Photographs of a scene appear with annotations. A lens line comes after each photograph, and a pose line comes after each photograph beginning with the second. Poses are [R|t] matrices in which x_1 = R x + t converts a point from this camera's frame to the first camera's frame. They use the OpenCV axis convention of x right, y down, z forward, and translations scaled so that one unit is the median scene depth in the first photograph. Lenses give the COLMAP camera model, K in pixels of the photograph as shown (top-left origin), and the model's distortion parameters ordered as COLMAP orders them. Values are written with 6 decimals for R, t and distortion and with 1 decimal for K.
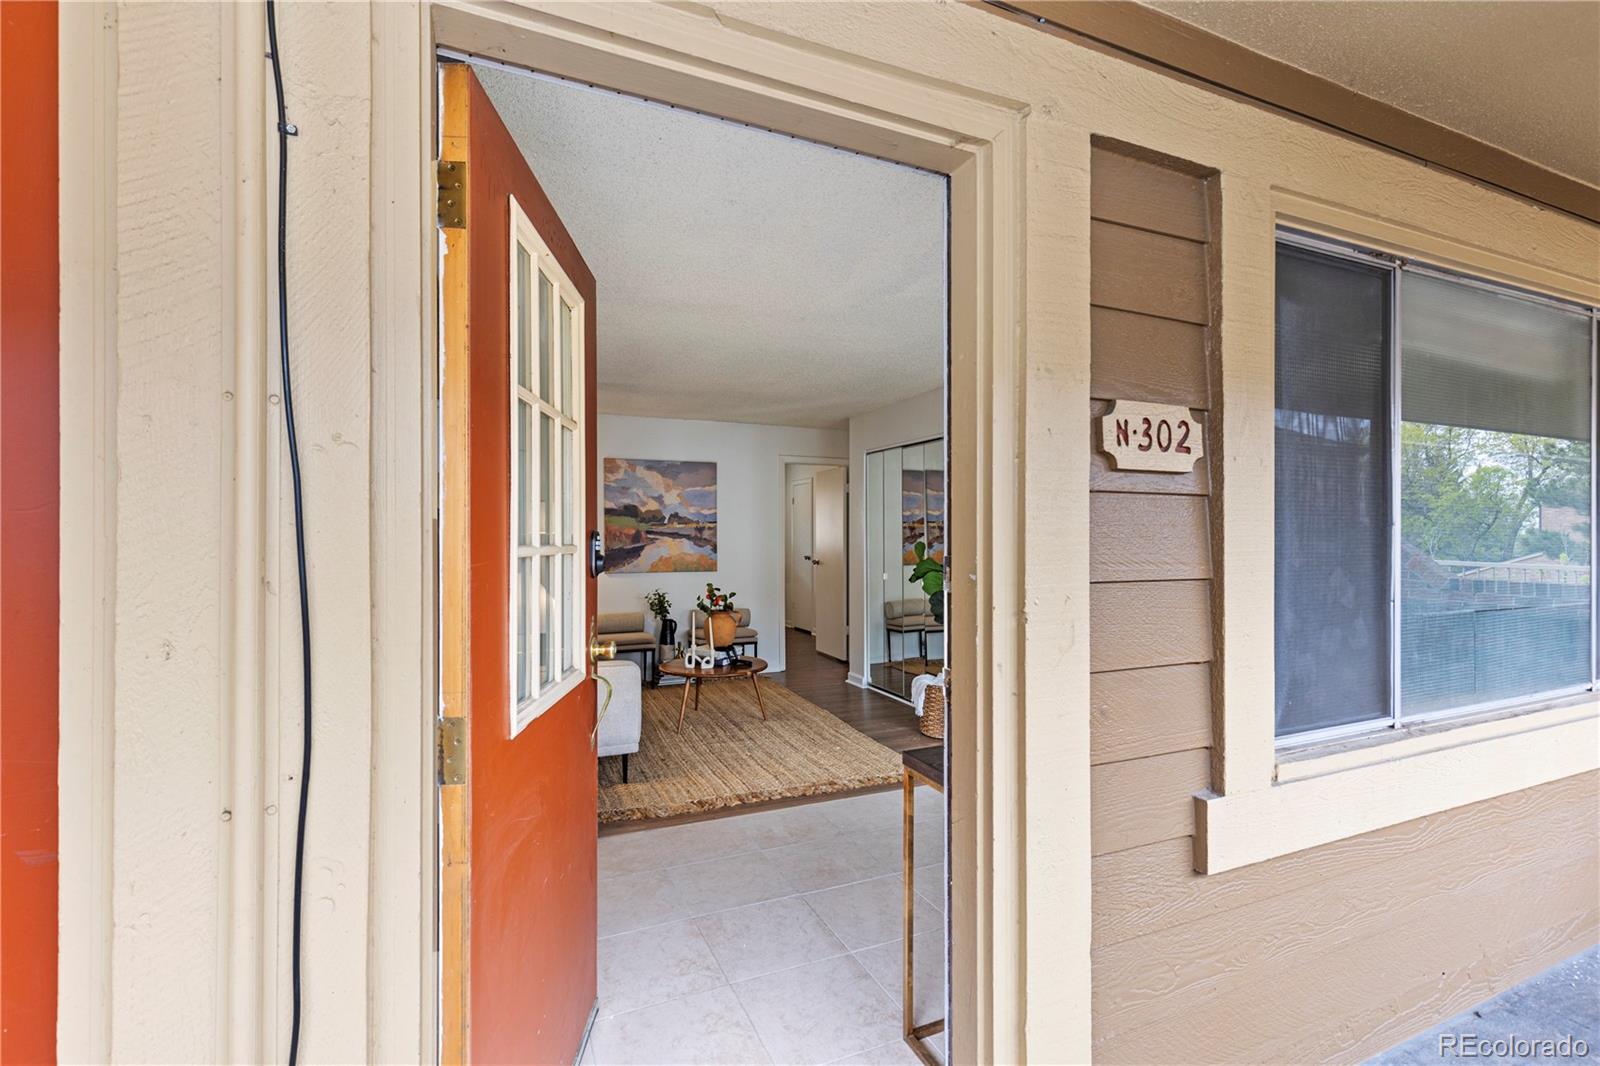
lens RADIAL K [[716.2, 0, 804.1], [0, 716.2, 530.6], [0, 0, 1]] dist [0.004830, -0.001211]
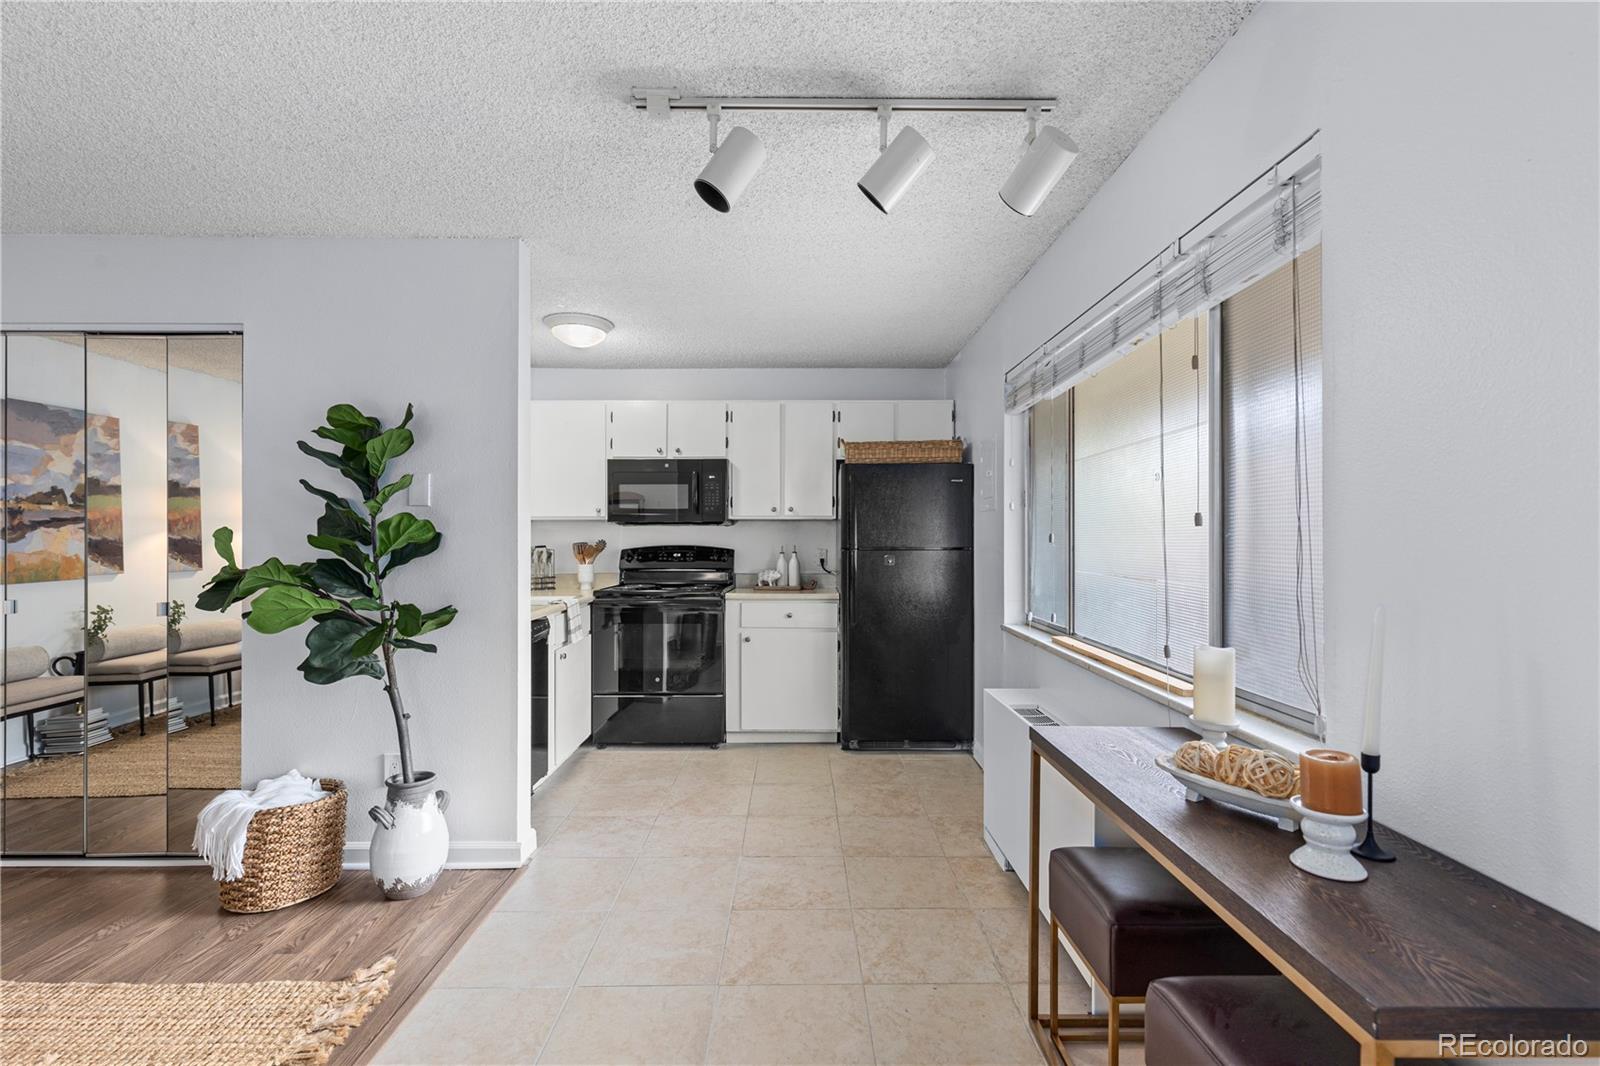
lens RADIAL K [[718.2, 0, 801.2], [0, 718.2, 528.9], [0, 0, 1]] dist [0.003050, -0.000568]
pose [[0.394822, 0.010906, 0.918693, -0.103996], [-0.005589, 0.999940, -0.009469, 0.014462], [-0.918741, -0.001396, 0.394859, 0.327215]]
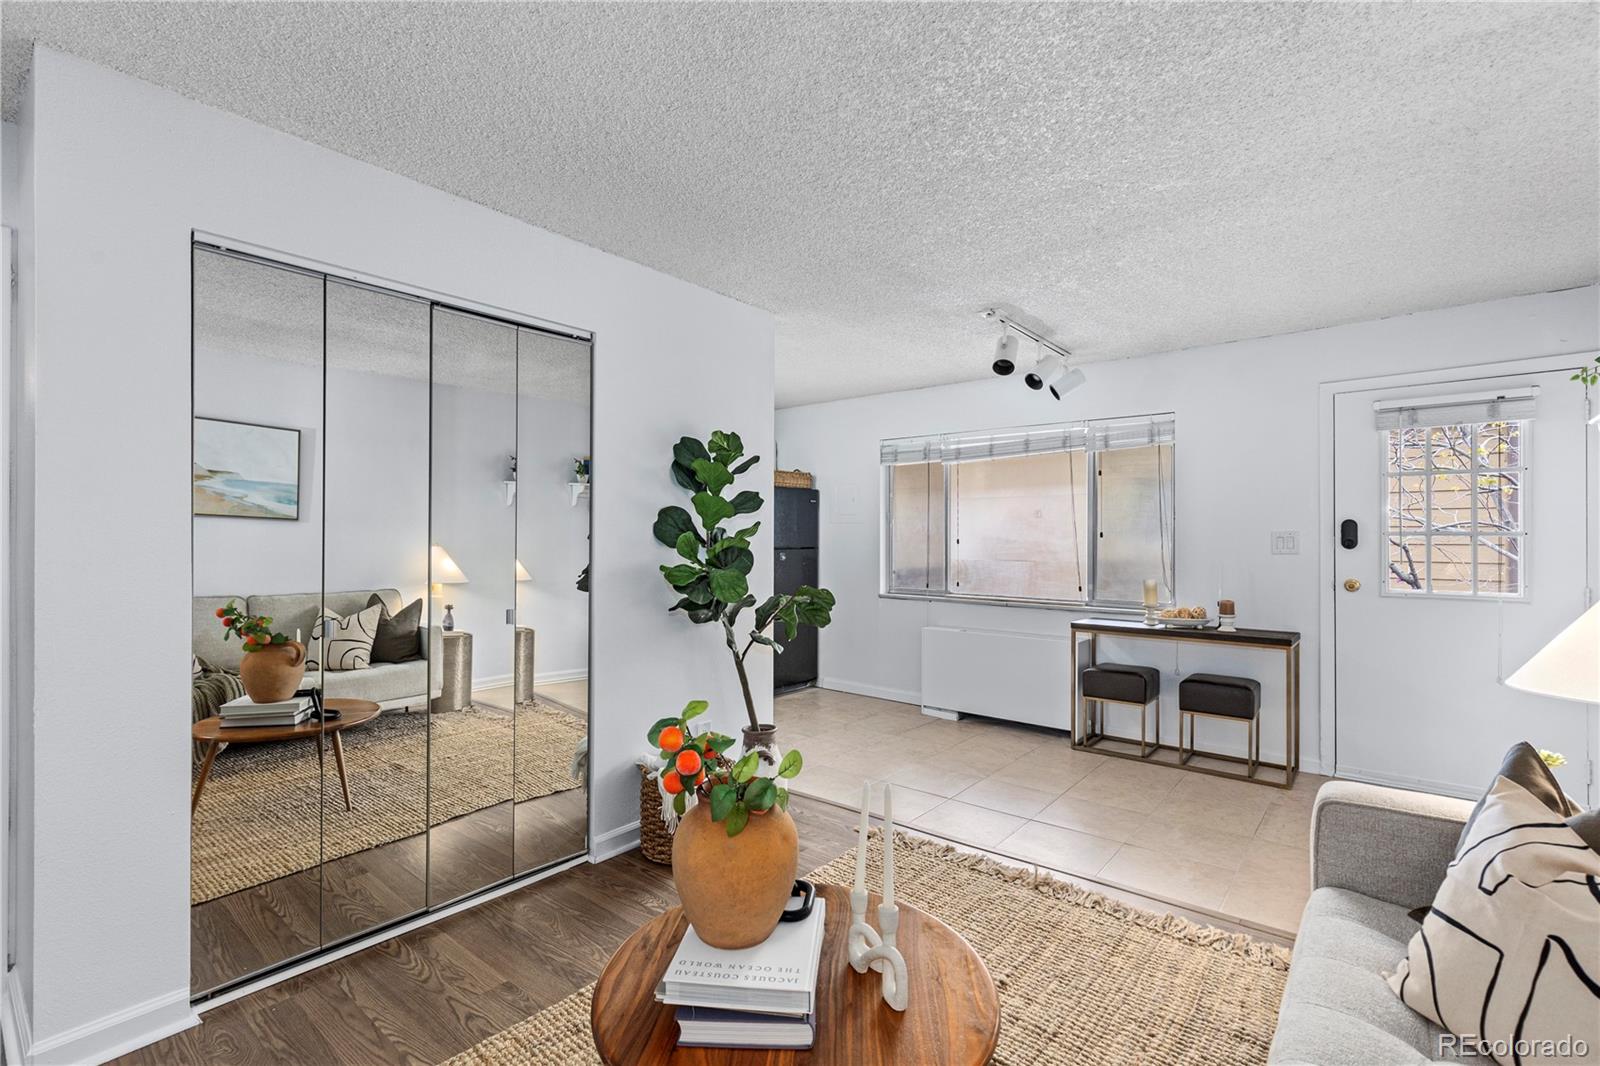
lens RADIAL K [[723.1, 0, 796.8], [0, 723.1, 534.1], [0, 0, 1]] dist [0.004475, -0.000424]
pose [[-0.449470, 0.006262, 0.893274, -0.294187], [-0.006924, 0.999921, -0.010493, 0.016950], [-0.893269, -0.010901, -0.449391, 0.889695]]
